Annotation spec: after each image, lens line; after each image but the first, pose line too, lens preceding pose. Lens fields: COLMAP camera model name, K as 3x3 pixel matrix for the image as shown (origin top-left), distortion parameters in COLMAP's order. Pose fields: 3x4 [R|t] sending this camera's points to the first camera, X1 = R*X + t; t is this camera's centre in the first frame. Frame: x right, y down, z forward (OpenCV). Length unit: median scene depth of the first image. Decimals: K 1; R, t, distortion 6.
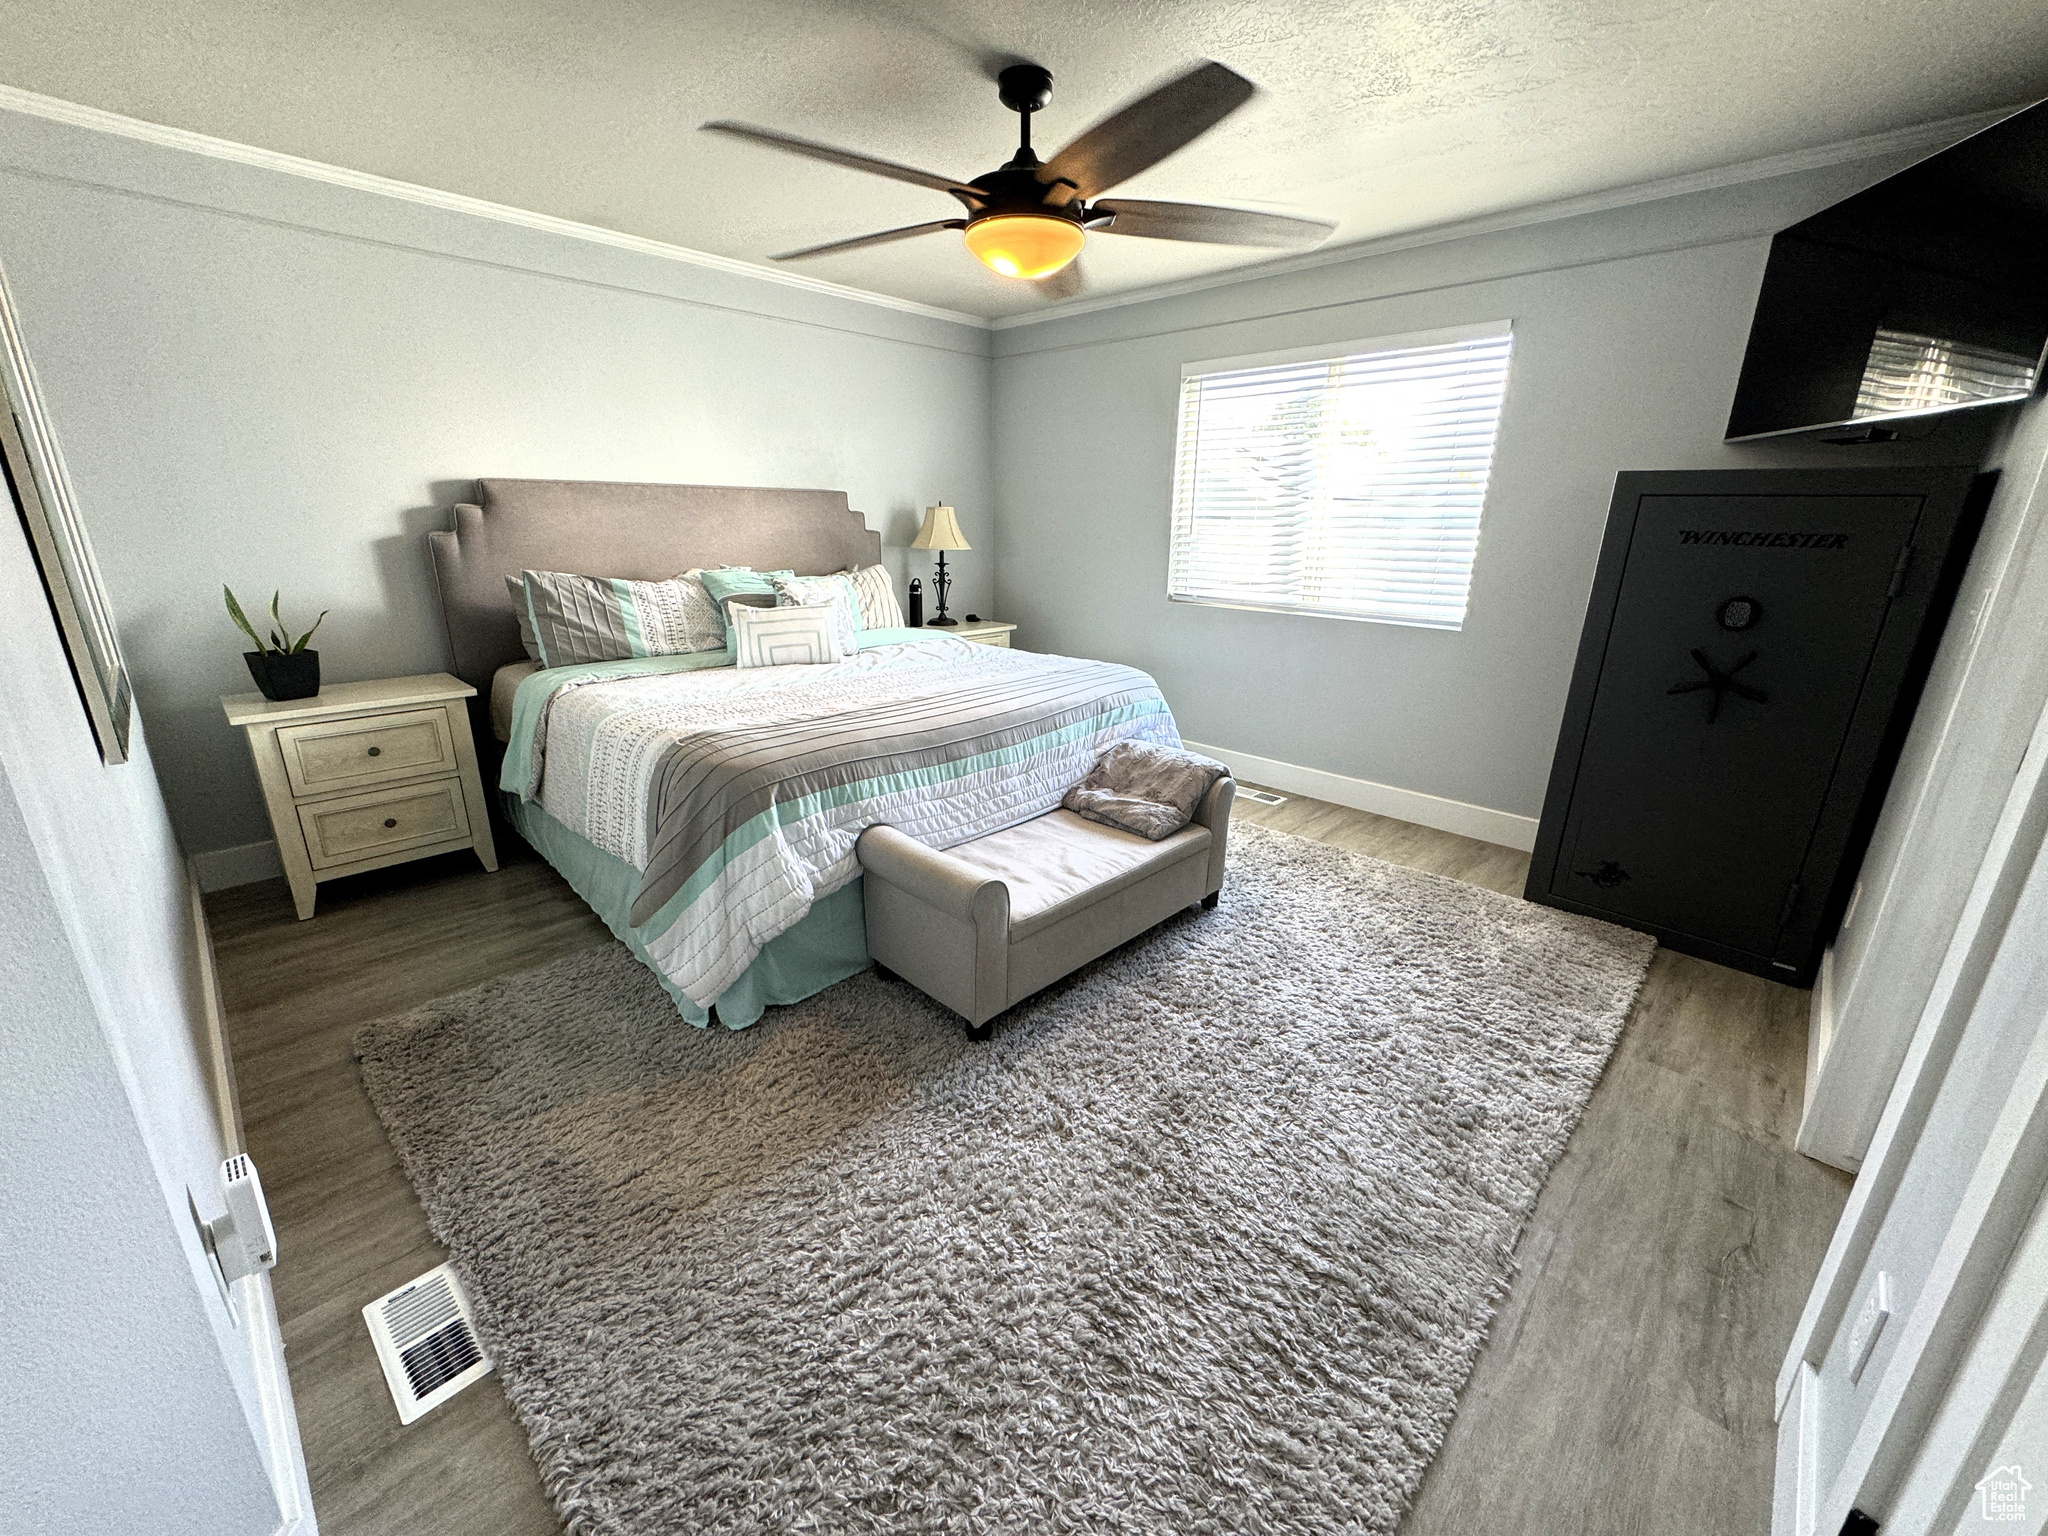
lens RADIAL K [[816.7, 0, 1026.6], [0, 816.7, 769.3], [0, 0, 1]] dist [-0.003505, 0.000633]
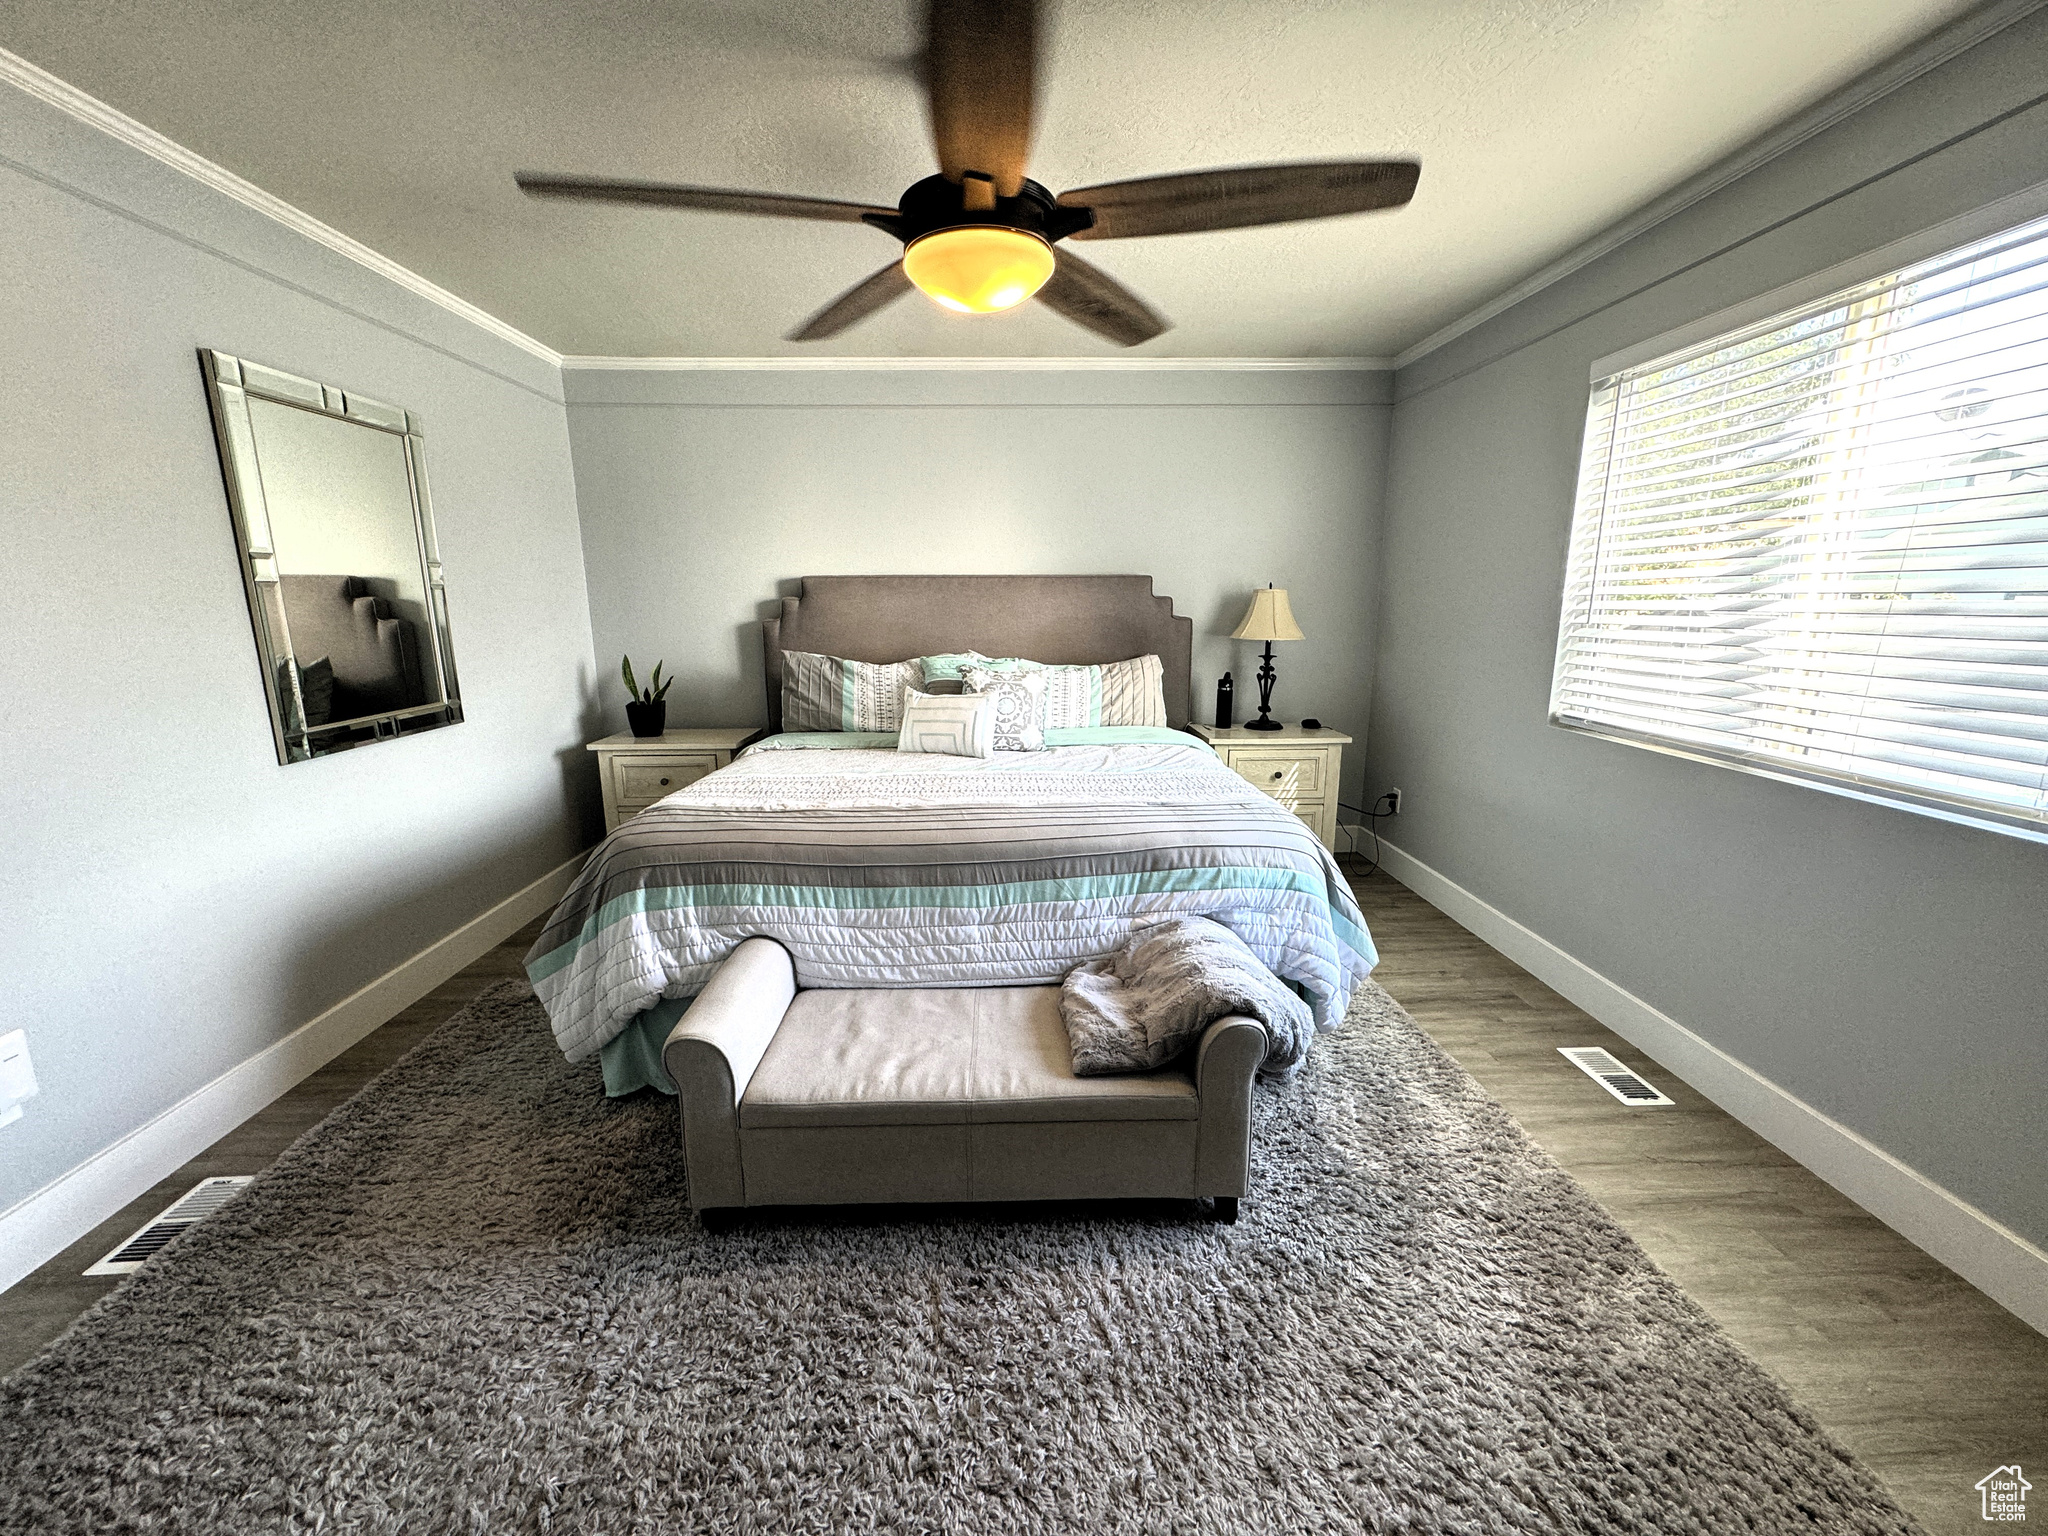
lens RADIAL K [[816.7, 0, 1024.6], [0, 816.7, 772.6], [0, 0, 1]] dist [-0.003505, 0.000633]
pose [[0.715435, 0.129547, -0.686564, 0.483289], [-0.193655, 0.980927, -0.016708, -0.117804], [0.671305, 0.144910, 0.726877, 0.396364]]
